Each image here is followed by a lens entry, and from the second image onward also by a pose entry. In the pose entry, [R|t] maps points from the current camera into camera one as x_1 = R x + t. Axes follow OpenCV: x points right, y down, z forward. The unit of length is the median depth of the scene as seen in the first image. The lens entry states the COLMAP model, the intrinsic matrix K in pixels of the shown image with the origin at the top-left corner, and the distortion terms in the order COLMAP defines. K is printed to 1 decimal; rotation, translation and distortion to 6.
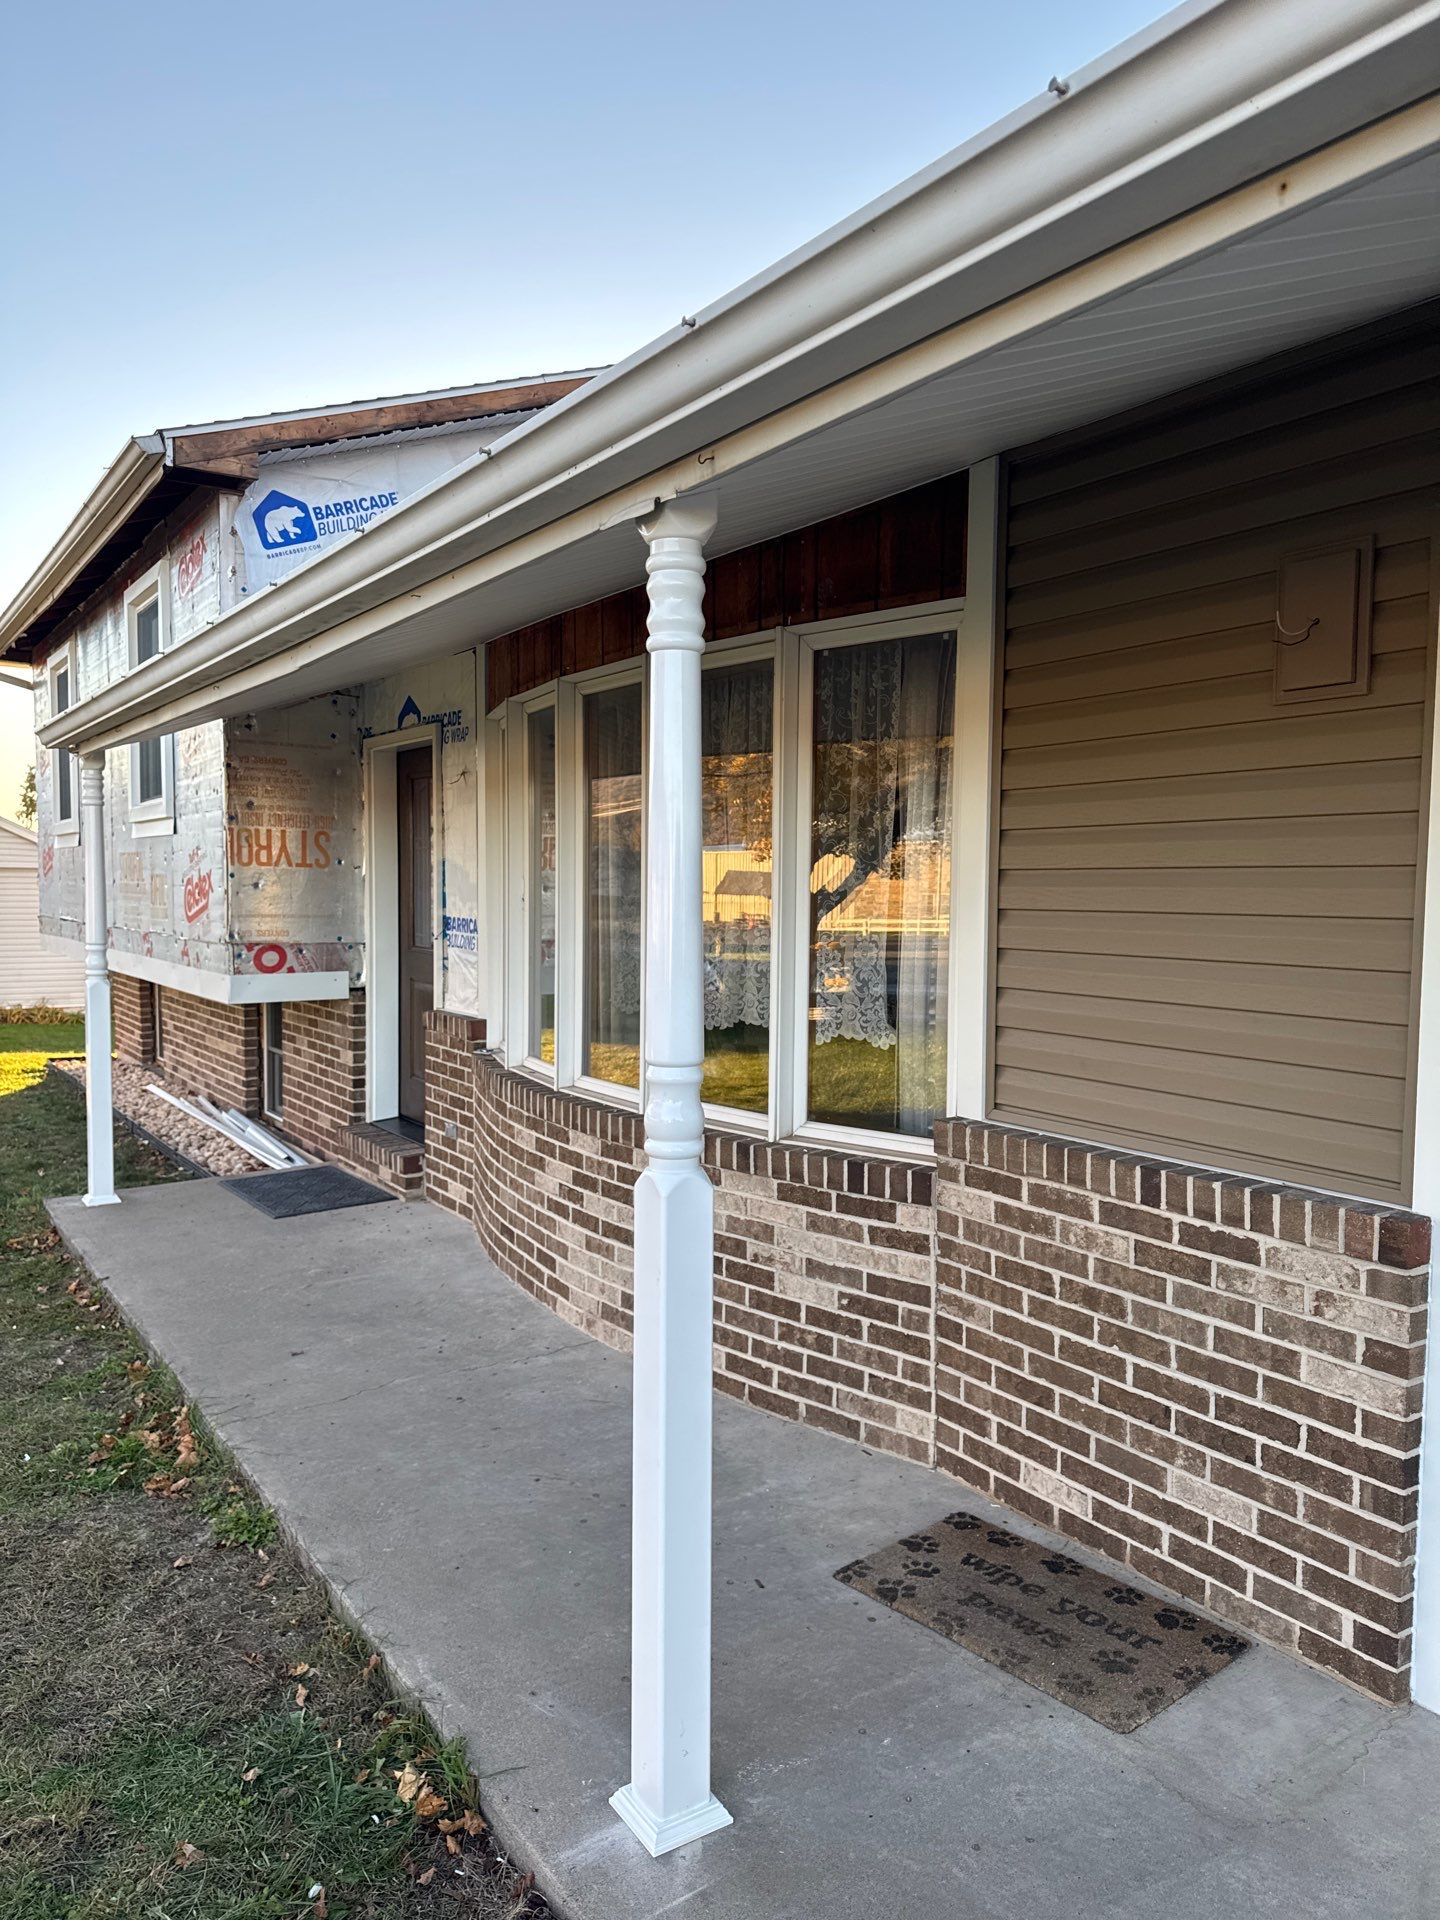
lens RADIAL K [[1335.8, 0, 720.0], [0, 1335.8, 960.0], [0, 0, 1]] dist [0.096886, -0.167877]
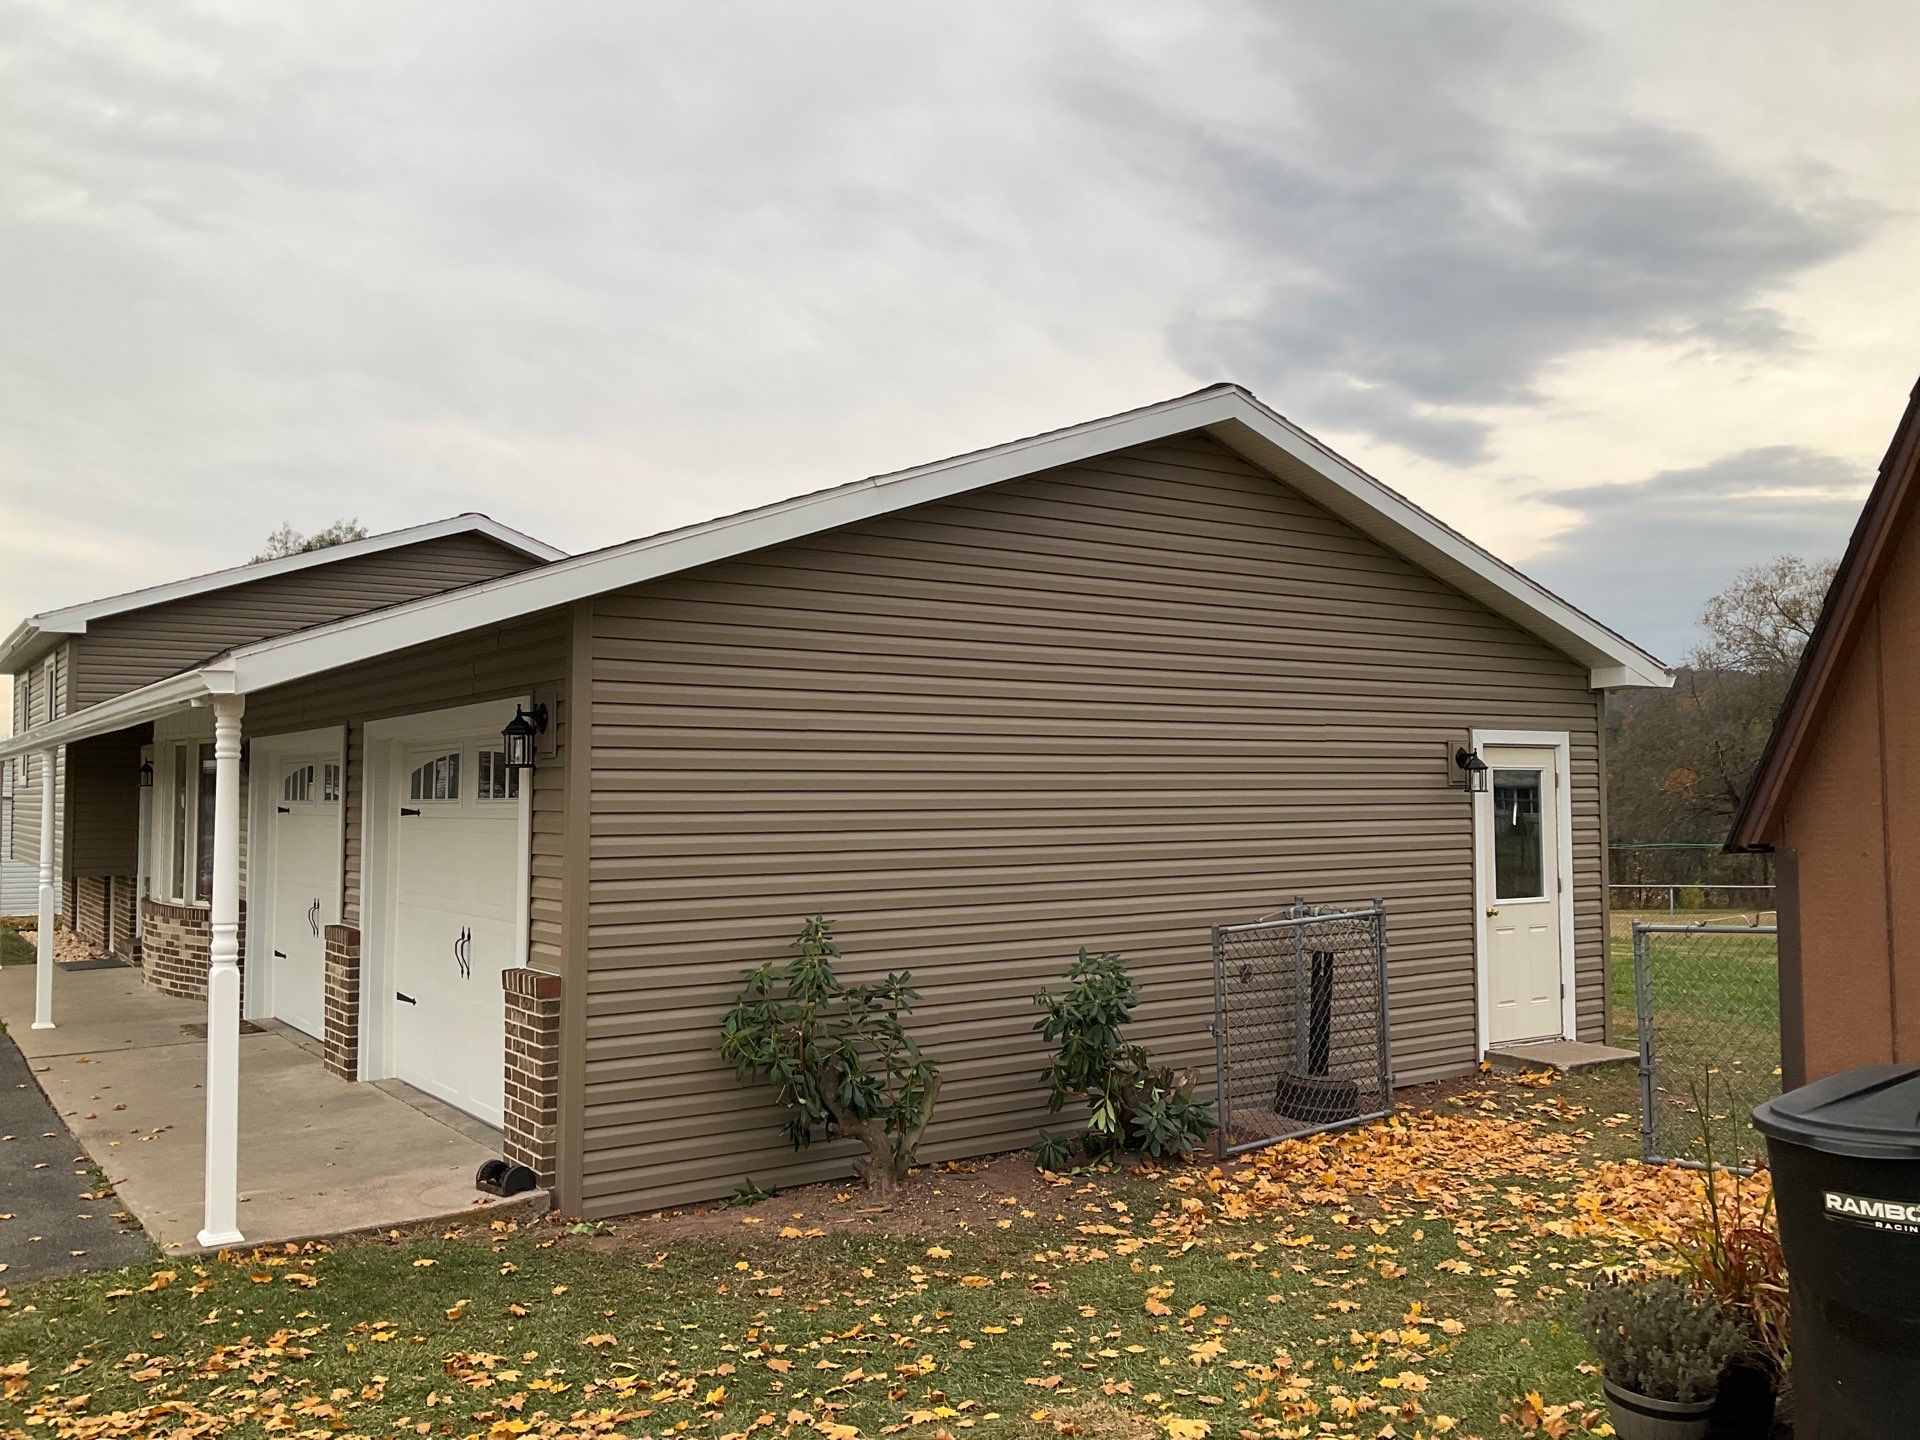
lens RADIAL K [[1571.4, 0, 960.0], [0, 1571.4, 720.0], [0, 0, 1]] dist [-0.003121, -0.001544]
pose [[0.999638, -0.012071, 0.024035, 1.819336], [0.014471, 0.994647, -0.102312, 0.112113], [-0.022672, 0.102623, 0.994462, -2.750179]]
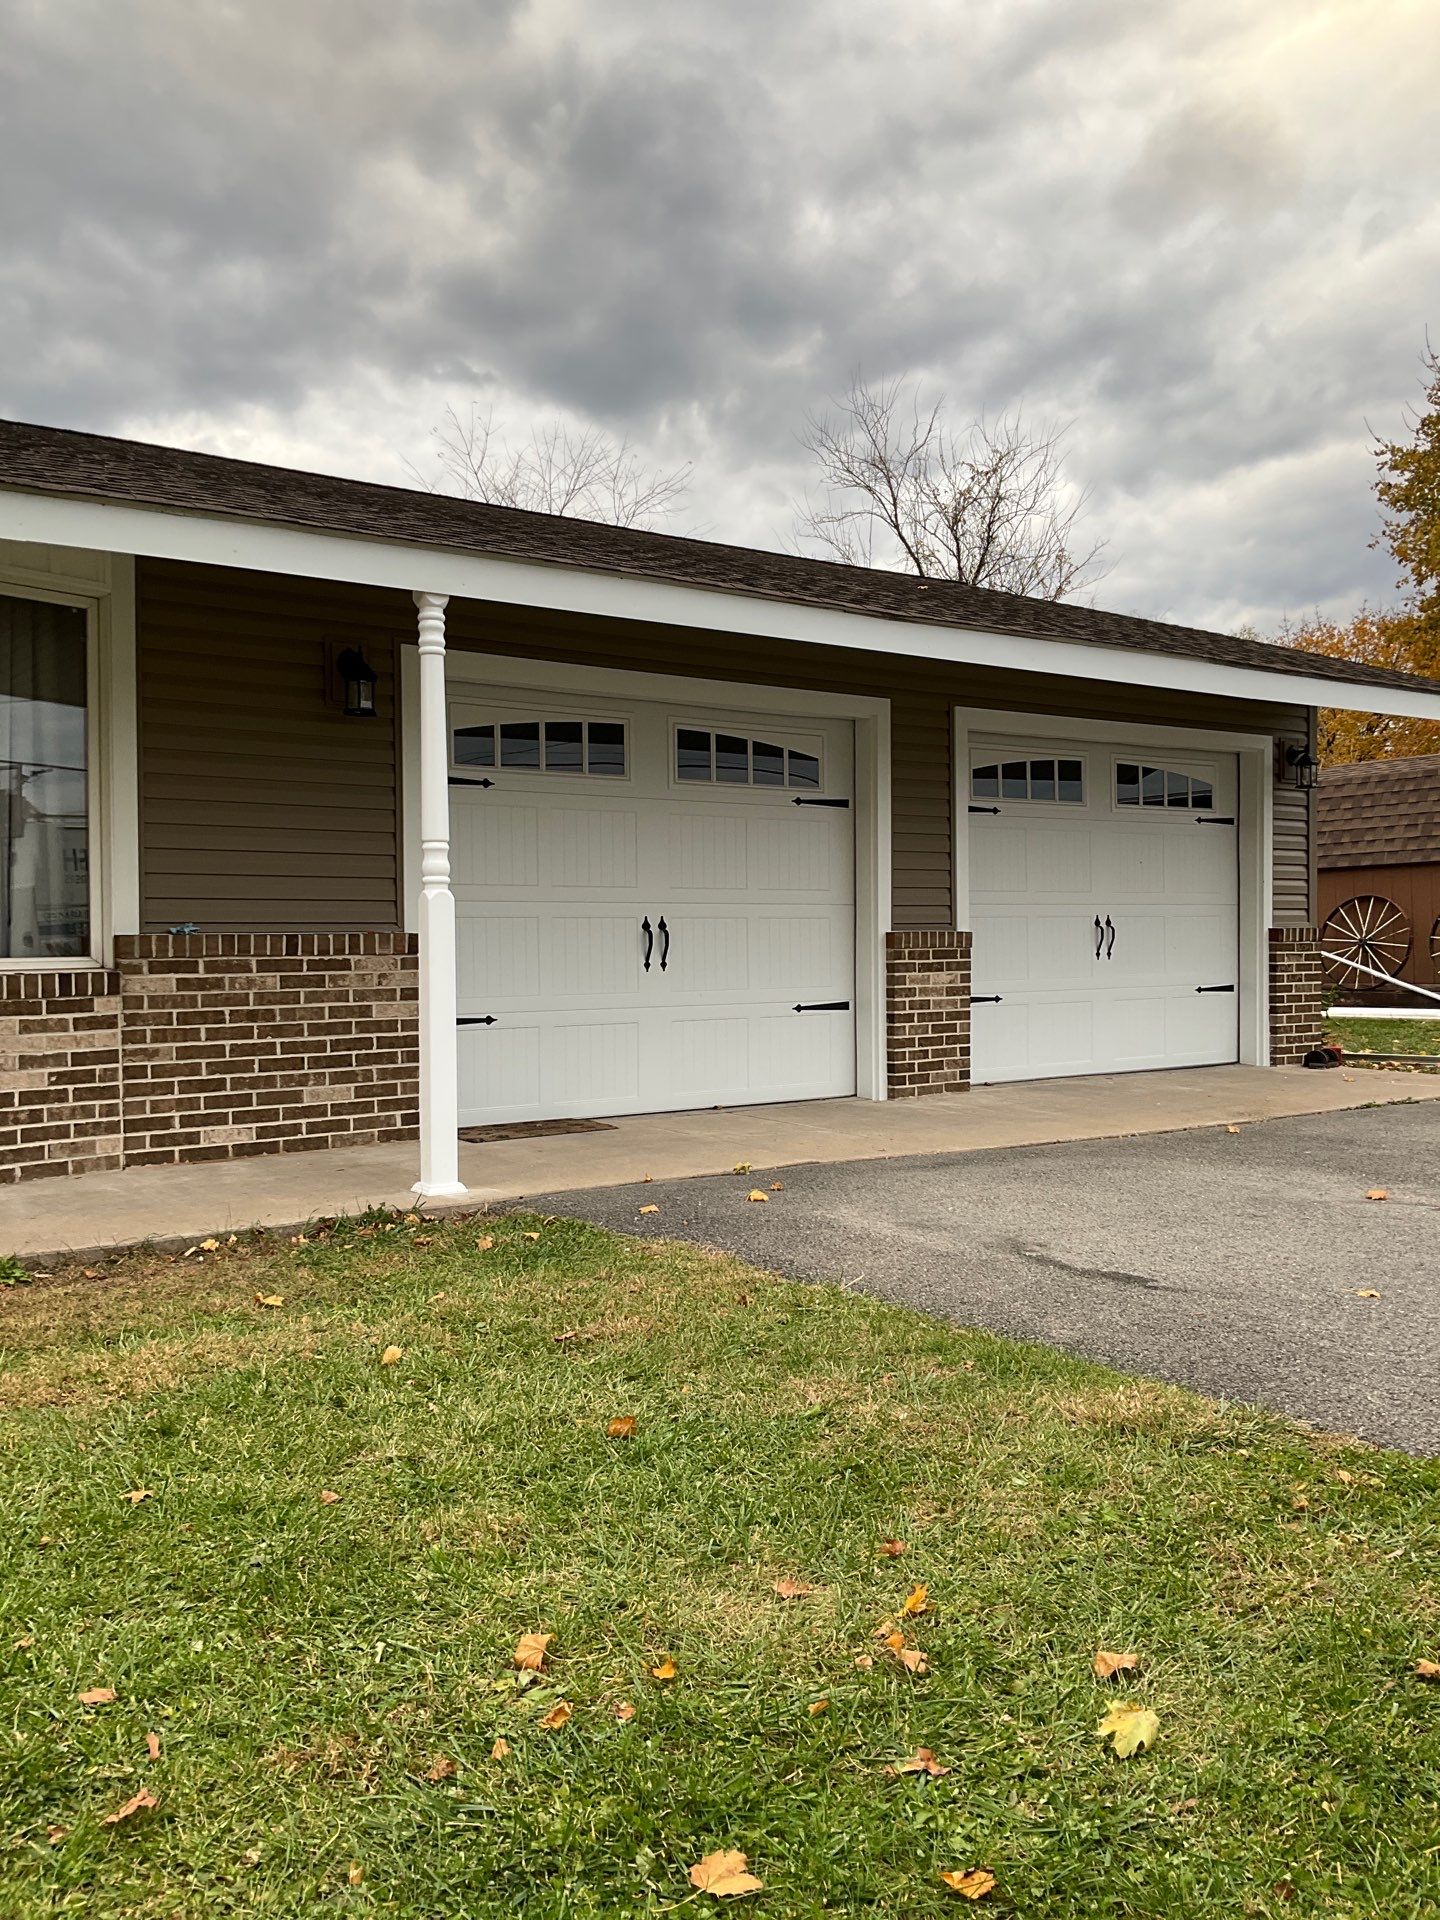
lens RADIAL K [[1584.5, 0, 720.0], [0, 1584.5, 960.0], [0, 0, 1]] dist [0.146336, -0.329114]
pose [[-0.025527, -0.026712, 0.999317, -1.593888], [0.059082, 0.997855, 0.028182, 0.130403], [-0.997927, 0.059761, -0.023894, 0.361987]]
